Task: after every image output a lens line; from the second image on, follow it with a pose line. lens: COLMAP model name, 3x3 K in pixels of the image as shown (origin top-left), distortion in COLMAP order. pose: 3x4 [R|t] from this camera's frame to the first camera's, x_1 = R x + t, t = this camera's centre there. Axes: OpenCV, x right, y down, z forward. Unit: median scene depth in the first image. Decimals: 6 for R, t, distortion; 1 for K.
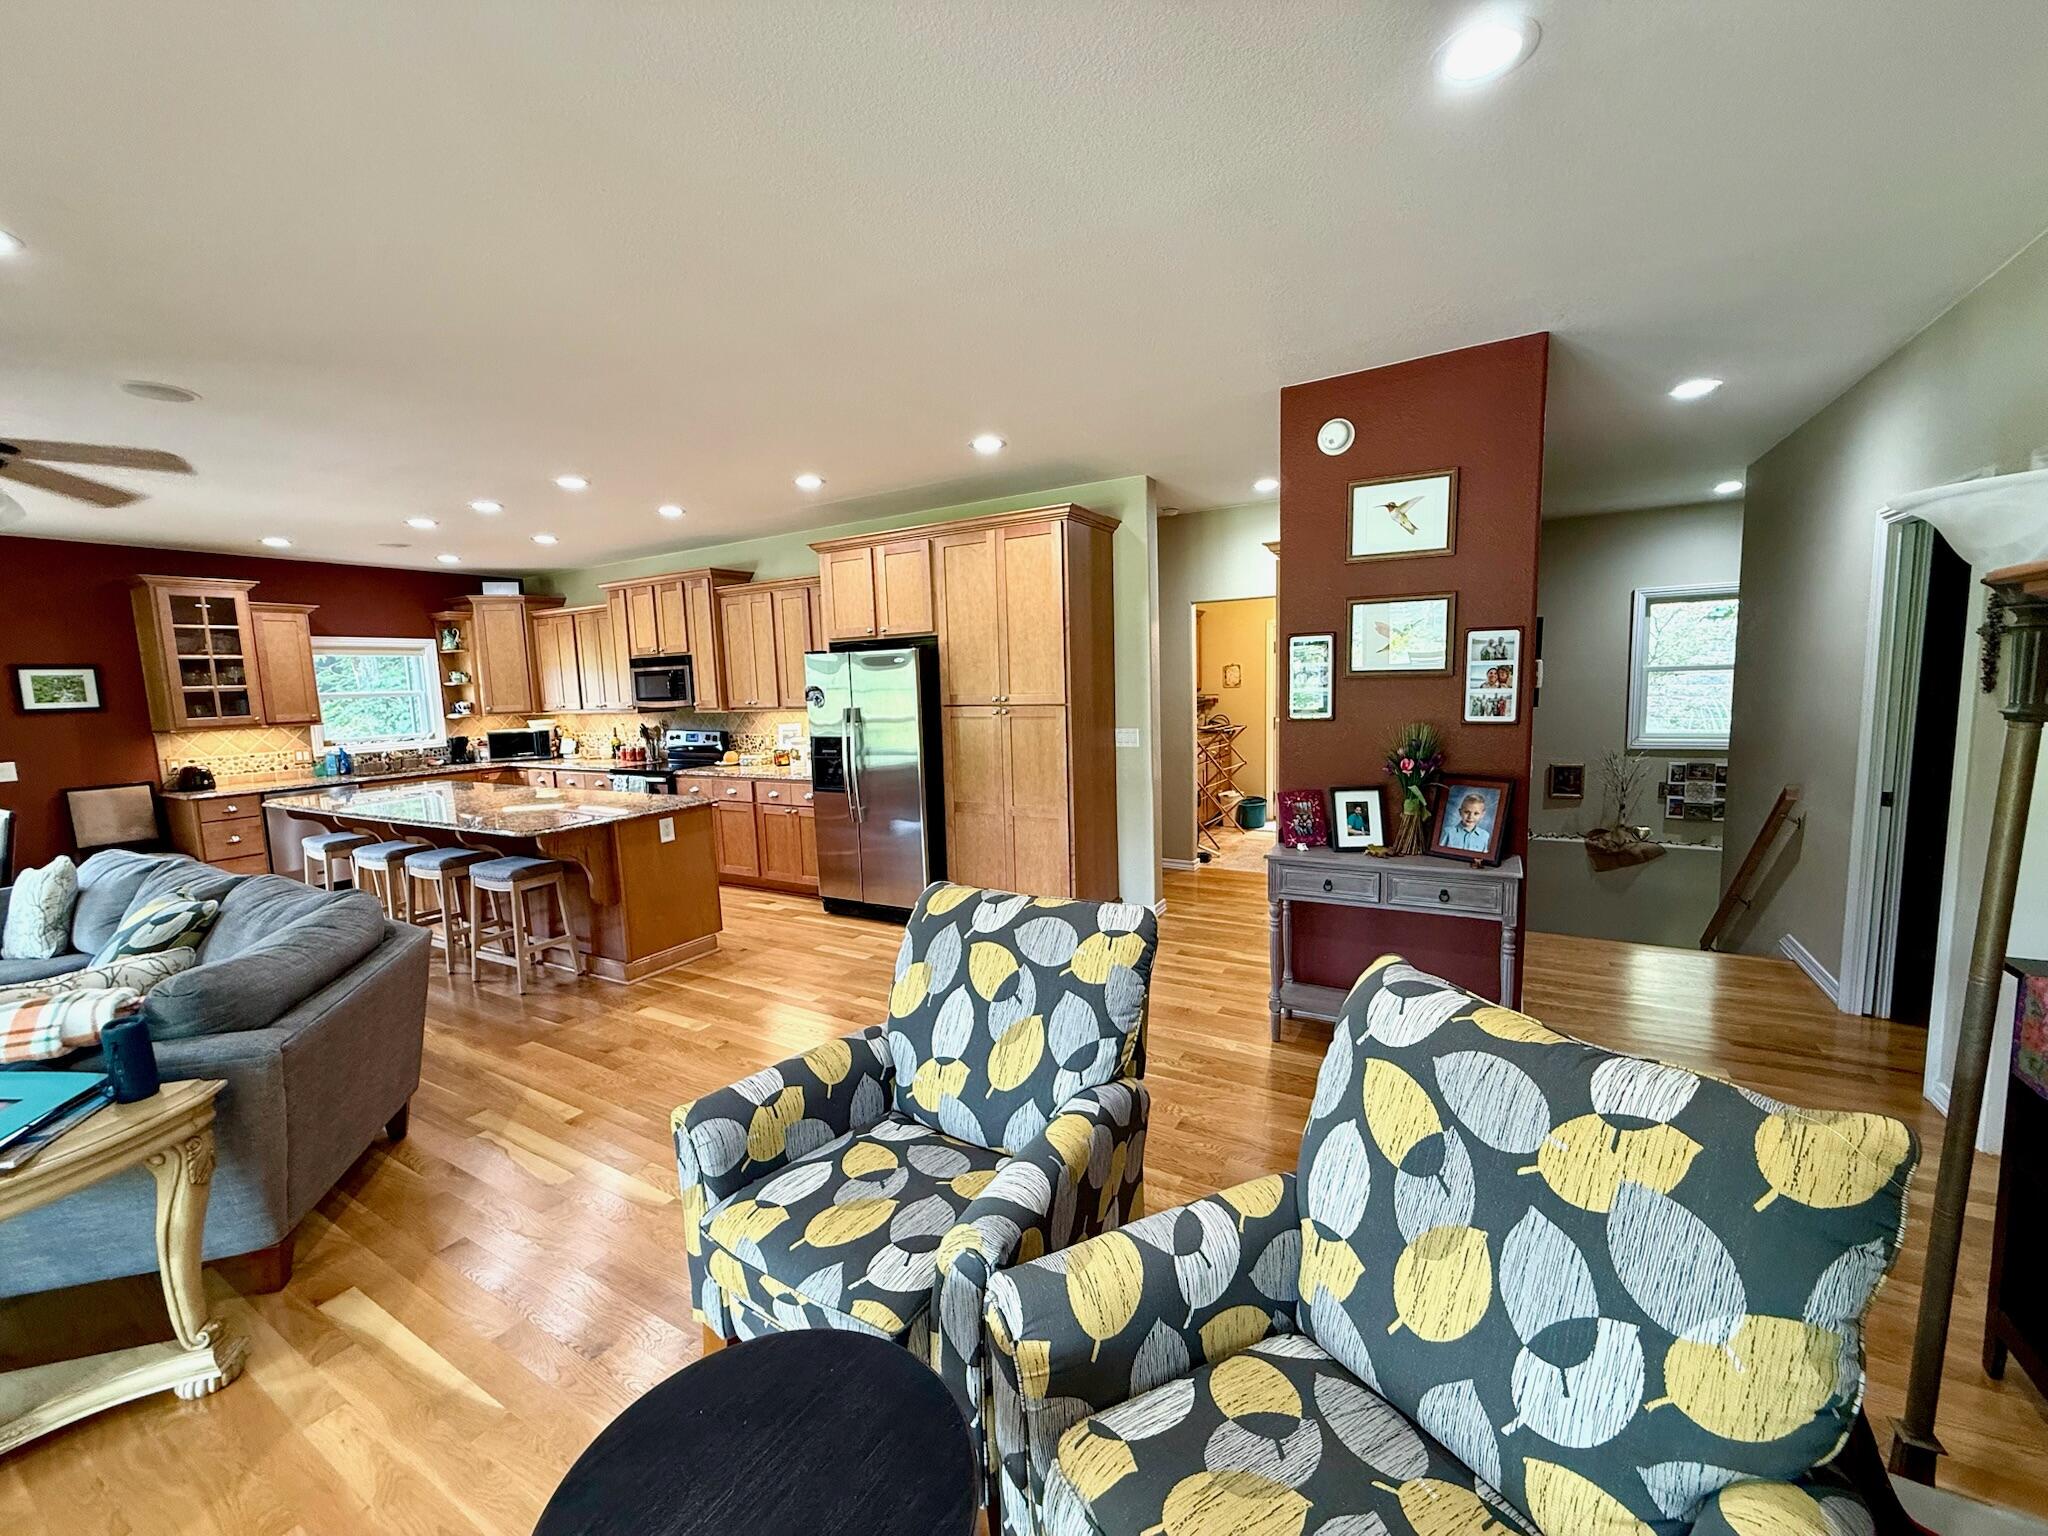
lens RADIAL K [[816.8, 0, 1024.0], [0, 816.8, 768.0], [0, 0, 1]] dist [0.001731, -0.000017]
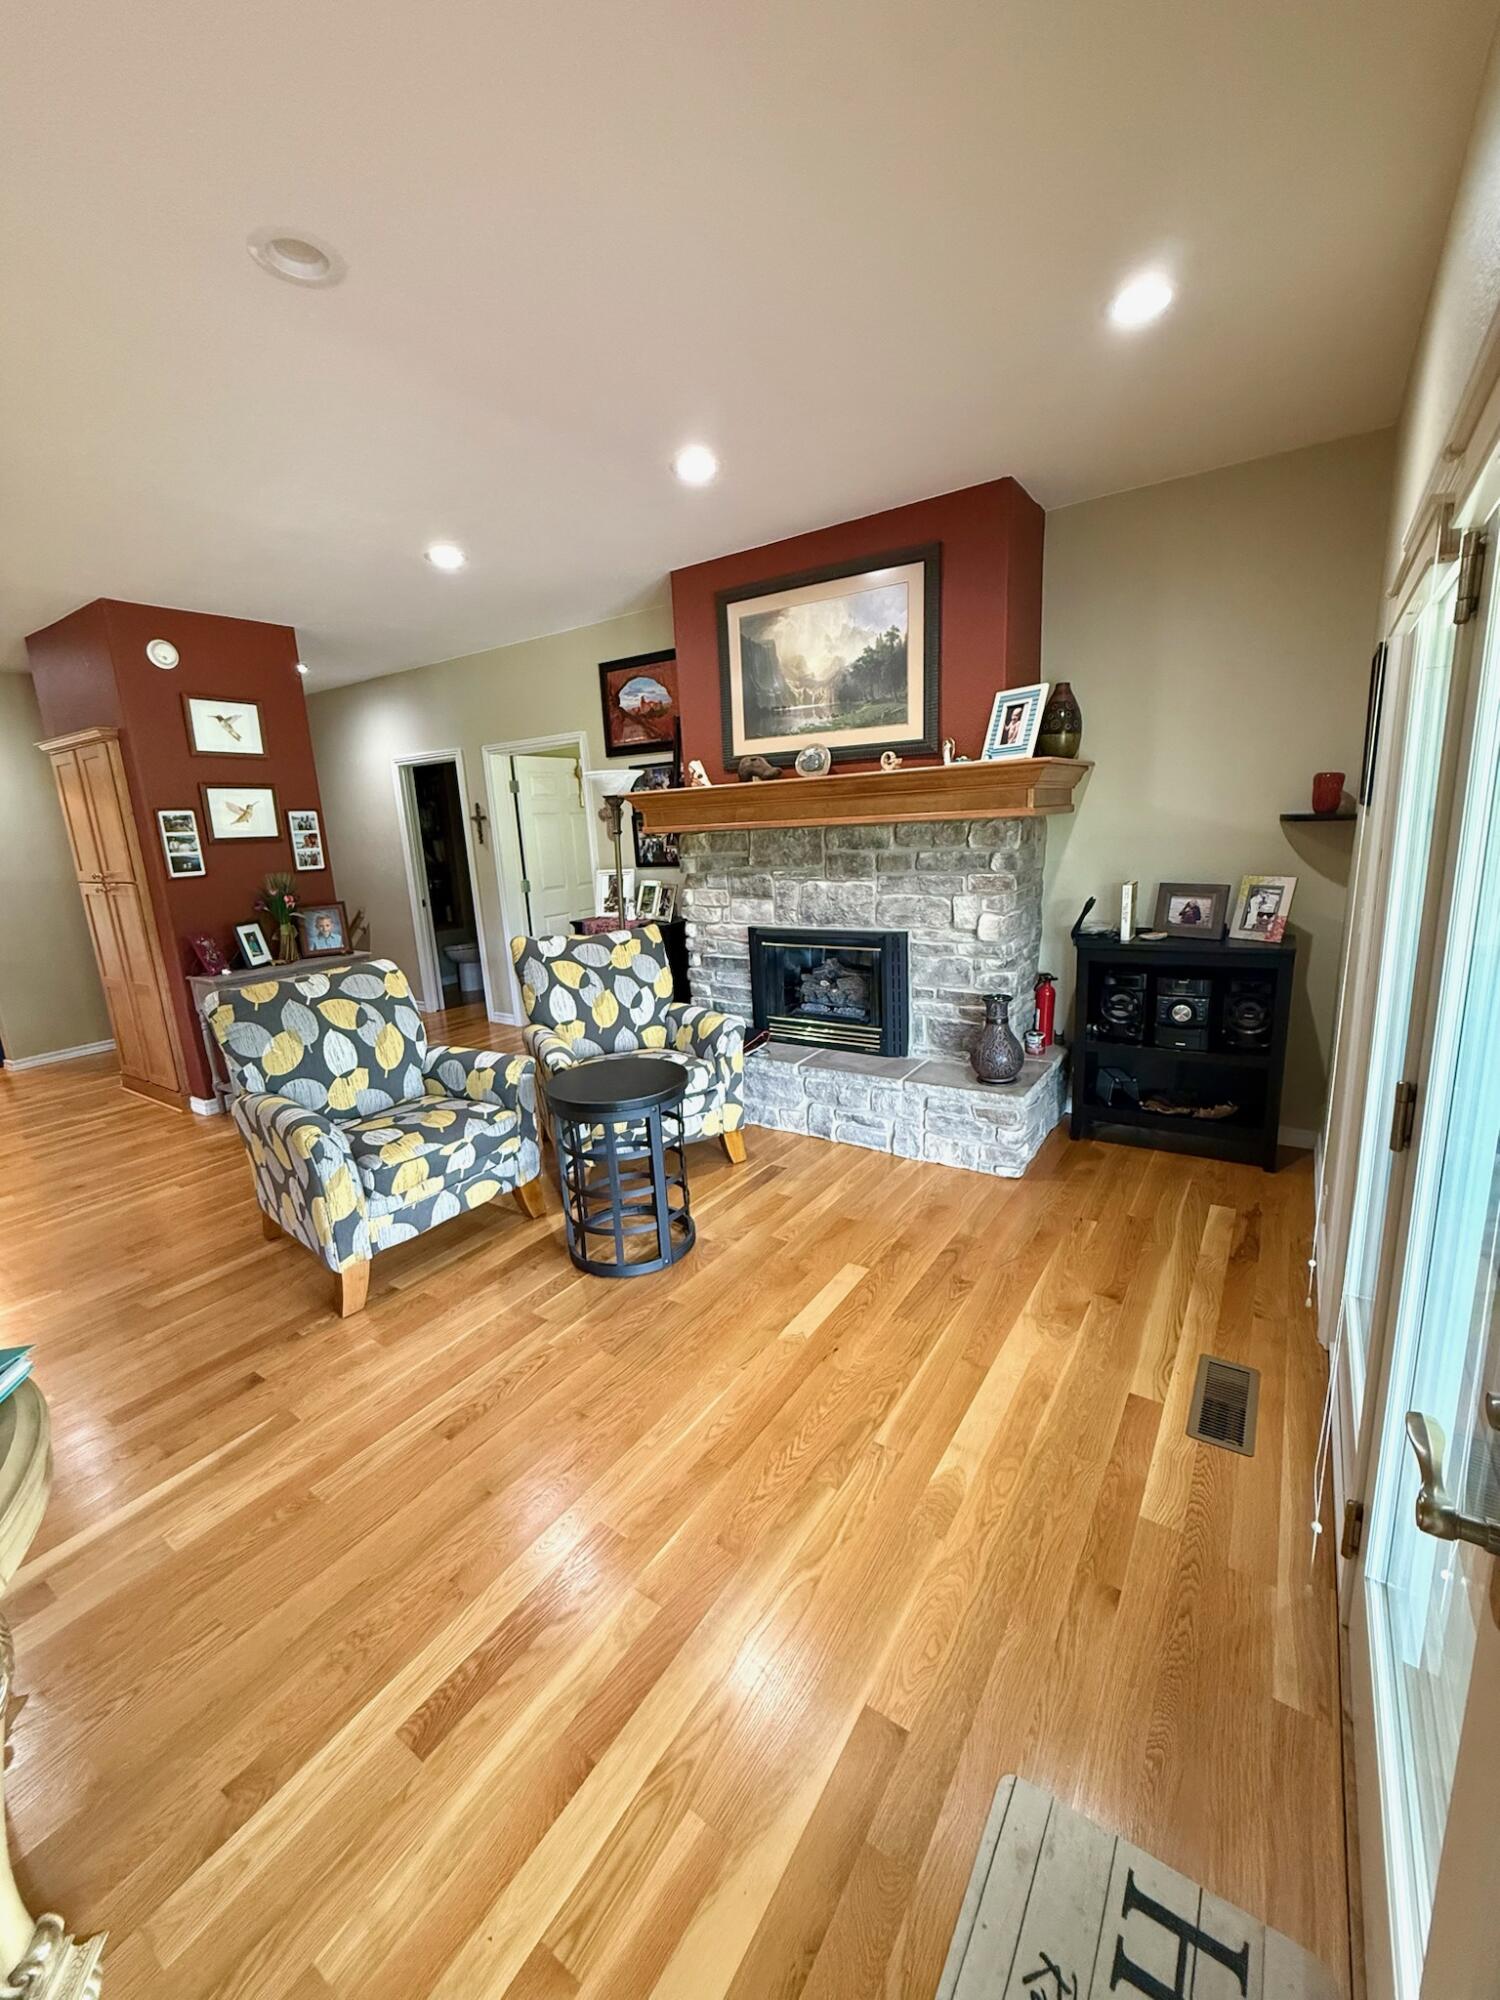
lens RADIAL K [[797.6, 0, 749.9], [0, 797.6, 992.2], [0, 0, 1]] dist [0.001731, -0.000017]
pose [[0.060023, -0.182906, 0.981297, -0.960377], [0.159196, 0.972240, 0.171480, 0.045904], [-0.985421, 0.145926, 0.087474, 0.063288]]
